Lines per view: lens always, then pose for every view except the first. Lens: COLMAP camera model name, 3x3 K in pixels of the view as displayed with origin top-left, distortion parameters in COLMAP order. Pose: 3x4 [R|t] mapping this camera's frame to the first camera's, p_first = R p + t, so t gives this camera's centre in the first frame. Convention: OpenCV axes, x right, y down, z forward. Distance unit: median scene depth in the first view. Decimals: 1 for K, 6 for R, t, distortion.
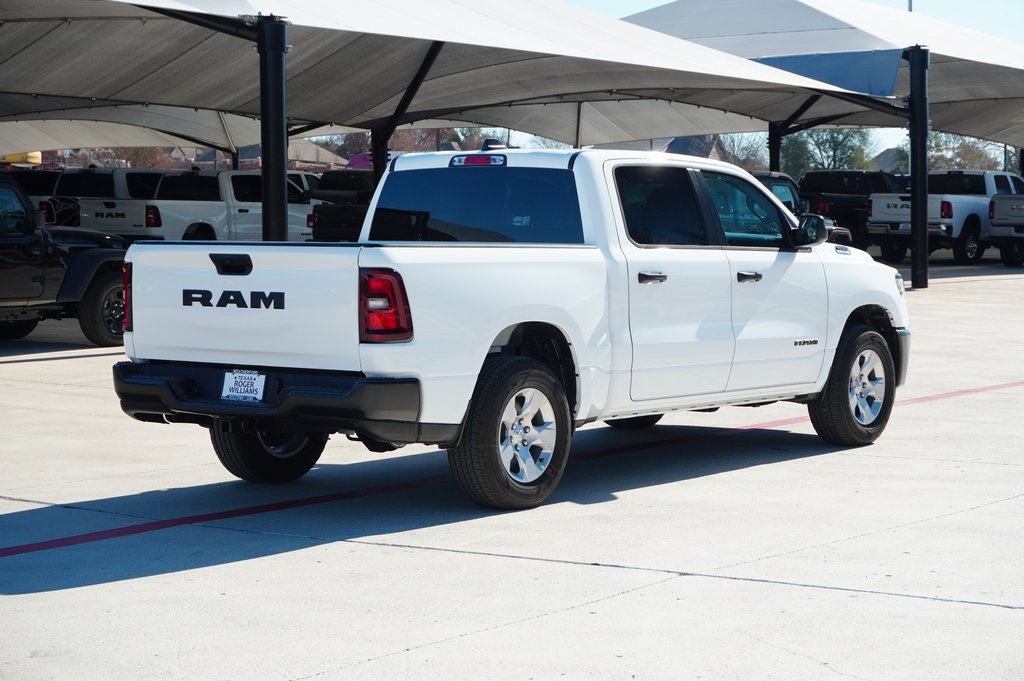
lens RADIAL K [[2178.8, 0, 512.4], [0, 2178.8, 340.1], [0, 0, 1]] dist [-0.069649, 0.000000]
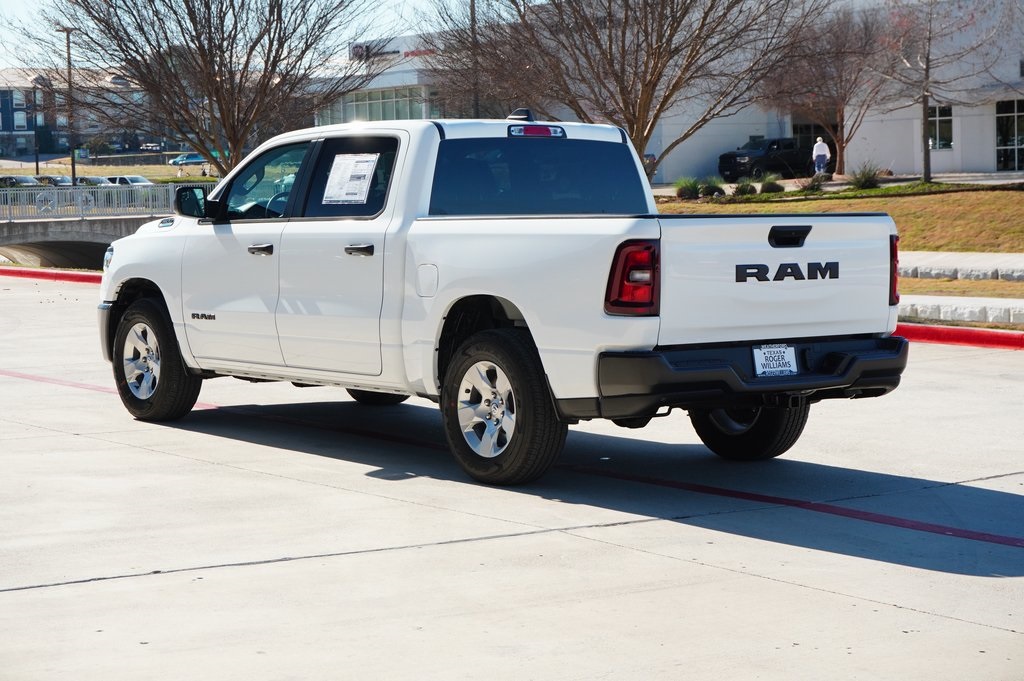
lens RADIAL K [[2161.1, 0, 511.2], [0, 2161.1, 340.1], [0, 0, 1]] dist [0.103687, 0.000000]
pose [[0.239920, -0.067063, 0.968473, -1.100021], [0.054982, 0.996948, 0.055414, -0.048889], [-0.969234, 0.039953, 0.242875, 0.880357]]
